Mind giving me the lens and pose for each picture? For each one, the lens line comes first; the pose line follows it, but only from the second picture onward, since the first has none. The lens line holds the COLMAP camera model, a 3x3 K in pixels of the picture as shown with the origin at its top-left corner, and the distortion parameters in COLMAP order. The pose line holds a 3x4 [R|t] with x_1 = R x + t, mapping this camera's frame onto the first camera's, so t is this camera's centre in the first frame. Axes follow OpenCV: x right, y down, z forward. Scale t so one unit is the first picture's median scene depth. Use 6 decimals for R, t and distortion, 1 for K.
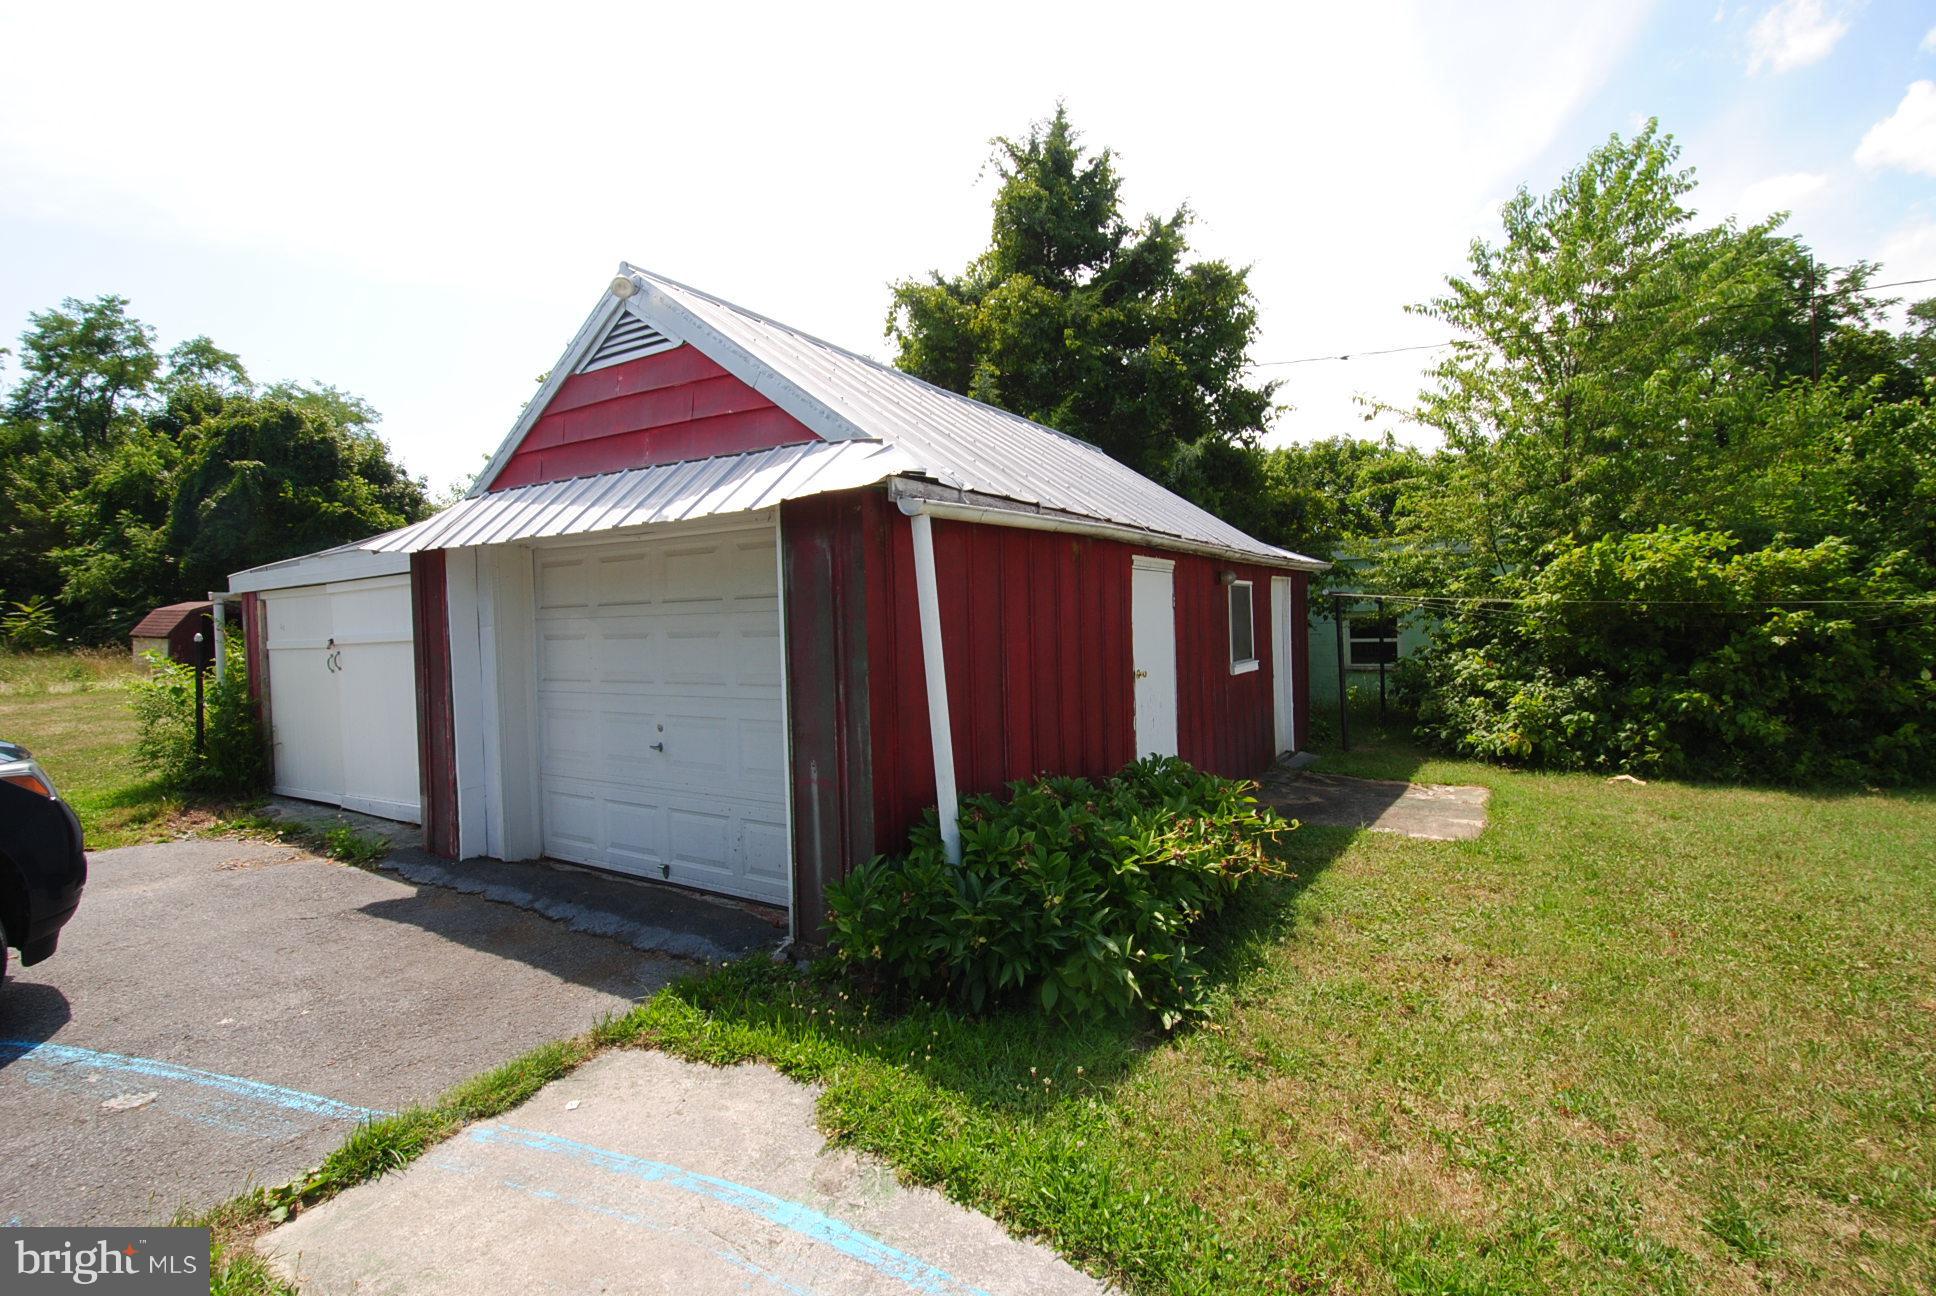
lens RADIAL K [[844.1, 0, 980.1], [0, 844.1, 641.5], [0, 0, 1]] dist [-0.001026, -0.011727]
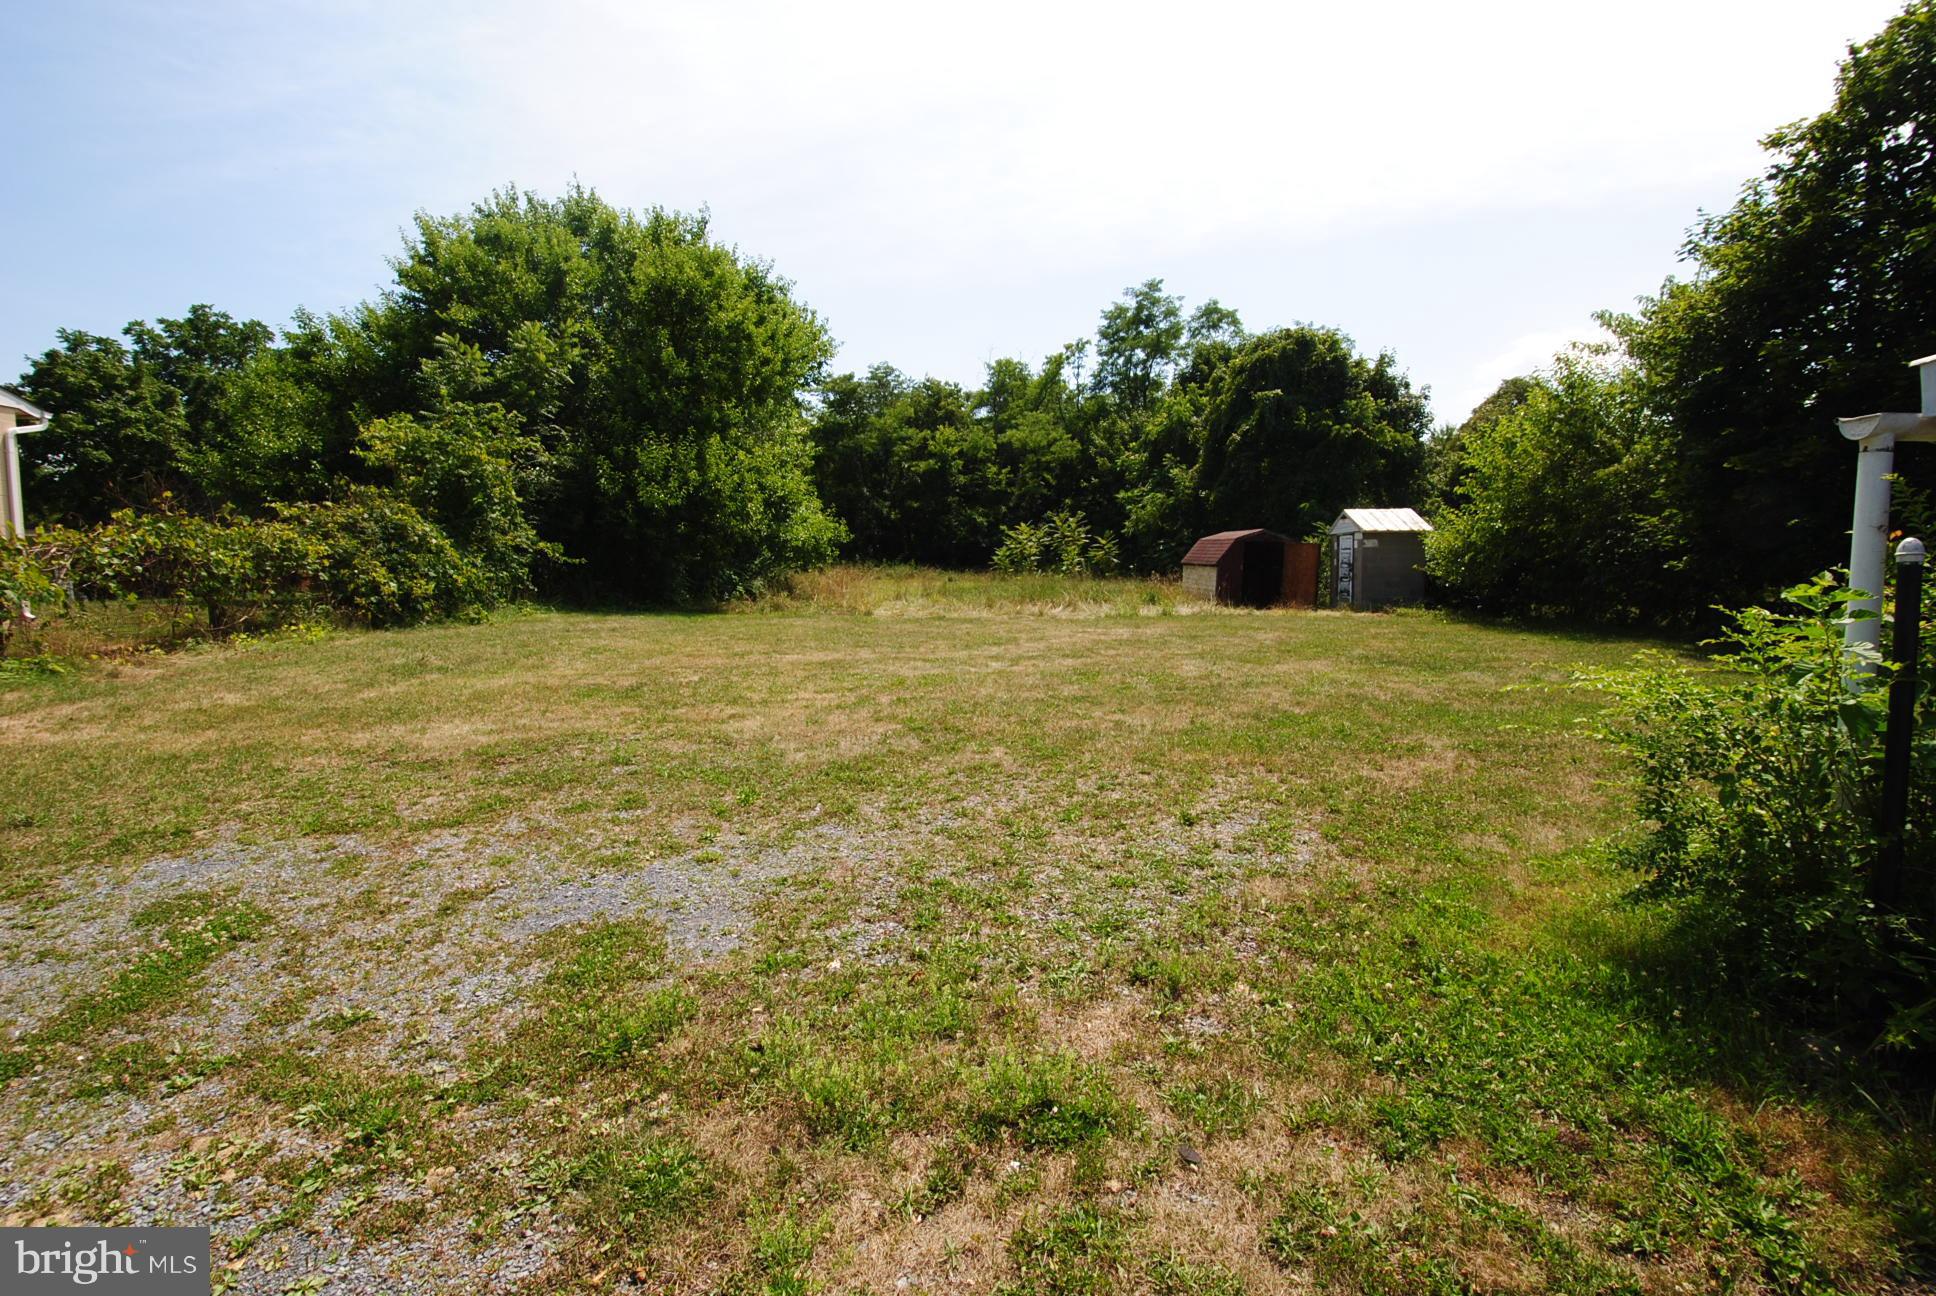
lens RADIAL K [[844.1, 0, 980.1], [0, 844.1, 641.5], [0, 0, 1]] dist [-0.001026, -0.011727]
pose [[0.565315, 0.086904, -0.820284, -0.183704], [-0.024733, 0.995773, 0.088450, 0.002308], [0.824504, -0.029714, 0.565076, 0.113267]]
